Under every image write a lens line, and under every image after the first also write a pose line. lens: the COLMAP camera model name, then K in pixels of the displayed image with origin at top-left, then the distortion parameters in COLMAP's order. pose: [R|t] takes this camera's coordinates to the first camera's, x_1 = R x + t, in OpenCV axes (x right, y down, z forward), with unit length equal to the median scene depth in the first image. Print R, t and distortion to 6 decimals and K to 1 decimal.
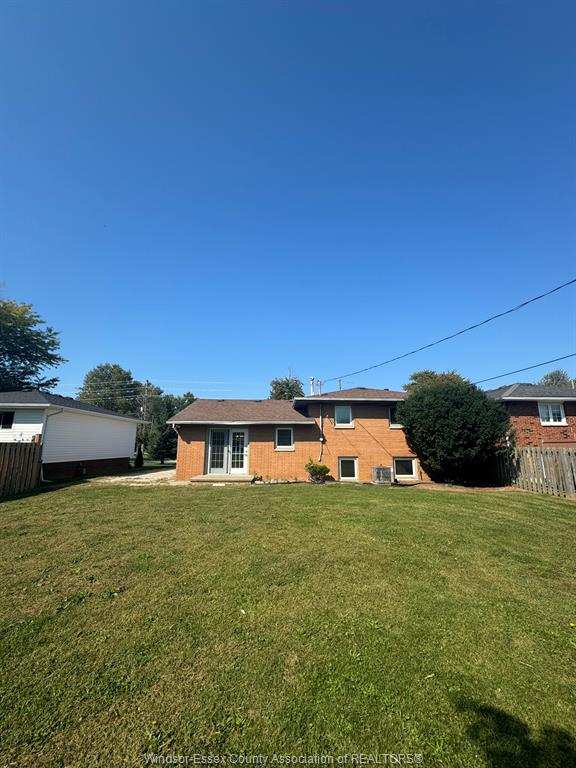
lens RADIAL K [[304.9, 0, 288.8], [0, 304.9, 386.1], [0, 0, 1]] dist [-0.002907, 0.001111]
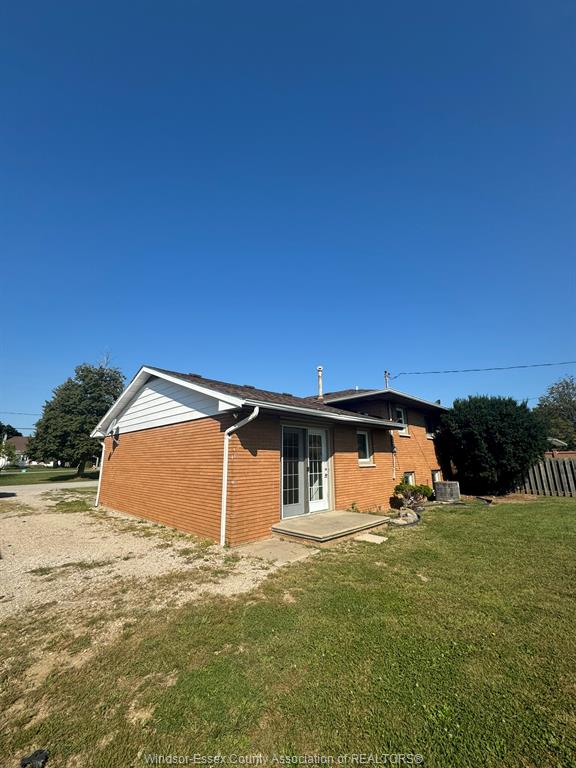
lens RADIAL K [[304.9, 0, 288.5], [0, 304.9, 382.9], [0, 0, 1]] dist [-0.002907, 0.001111]
pose [[0.712817, 0.162386, 0.682292, -0.612871], [-0.122549, 0.986699, -0.106804, 0.123868], [-0.690560, -0.007482, 0.723236, 0.632306]]
